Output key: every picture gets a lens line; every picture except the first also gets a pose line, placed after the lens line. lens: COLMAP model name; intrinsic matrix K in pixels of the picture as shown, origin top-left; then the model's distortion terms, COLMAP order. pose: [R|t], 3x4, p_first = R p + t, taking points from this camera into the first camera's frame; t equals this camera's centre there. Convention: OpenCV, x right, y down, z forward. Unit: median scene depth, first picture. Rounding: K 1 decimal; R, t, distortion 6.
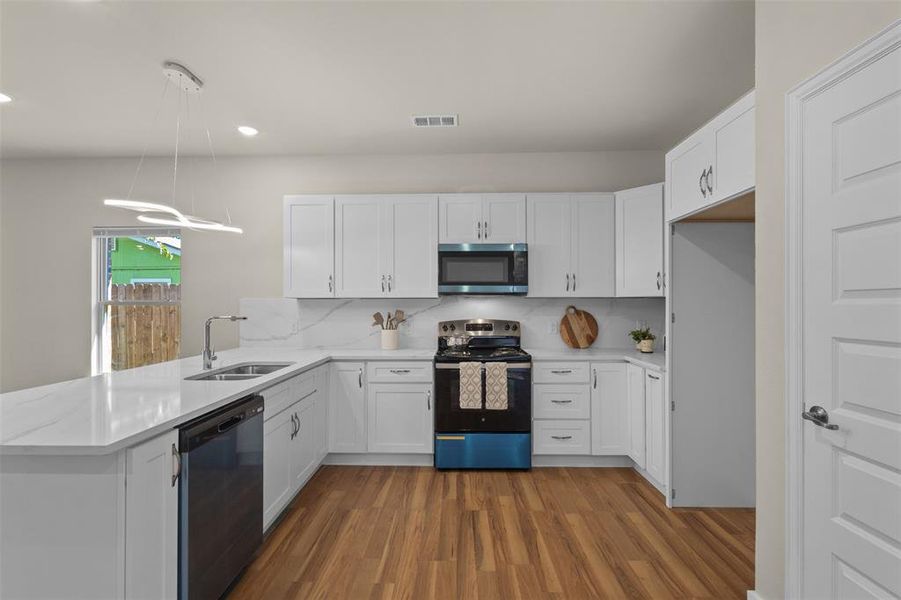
lens RADIAL K [[415.5, 0, 447.8], [0, 415.5, 304.5], [0, 0, 1]] dist [0.003928, -0.000039]
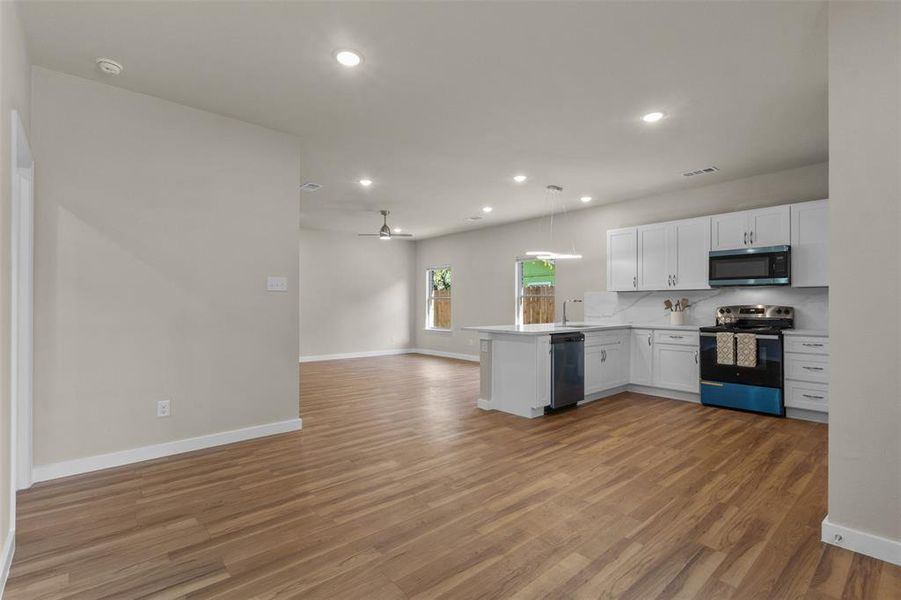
lens RADIAL K [[415.5, 0, 446.0], [0, 415.5, 303.2], [0, 0, 1]] dist [0.003928, -0.000039]
pose [[0.670568, 0.000834, -0.741847, 0.453908], [-0.000747, 1.000000, 0.000449, 0.034412], [0.741848, 0.000253, 0.670568, -0.666350]]
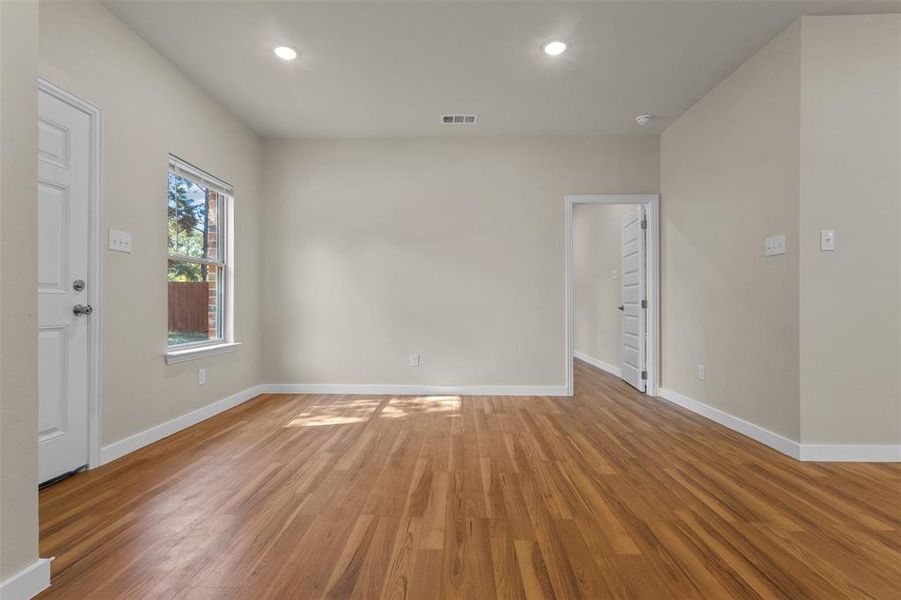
lens RADIAL K [[415.5, 0, 447.4], [0, 415.5, 303.3], [0, 0, 1]] dist [0.003928, -0.000039]
pose [[-0.999985, -0.000198, 0.005498, -0.036036], [-0.000211, 0.999997, -0.002461, 0.100225], [-0.005497, -0.002462, -0.999982, 0.581058]]
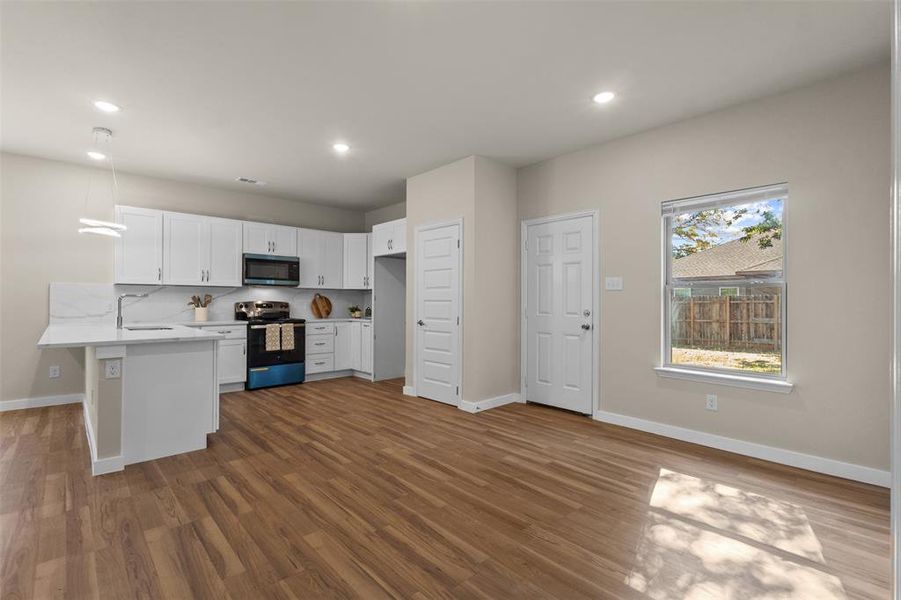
lens RADIAL K [[415.5, 0, 445.8], [0, 415.5, 298.8], [0, 0, 1]] dist [0.003928, -0.000039]
pose [[0.720728, 0.009517, 0.693153, -0.598866], [-0.007309, 0.999955, -0.006129, 0.036557], [-0.693179, -0.000649, 0.720765, -0.719550]]
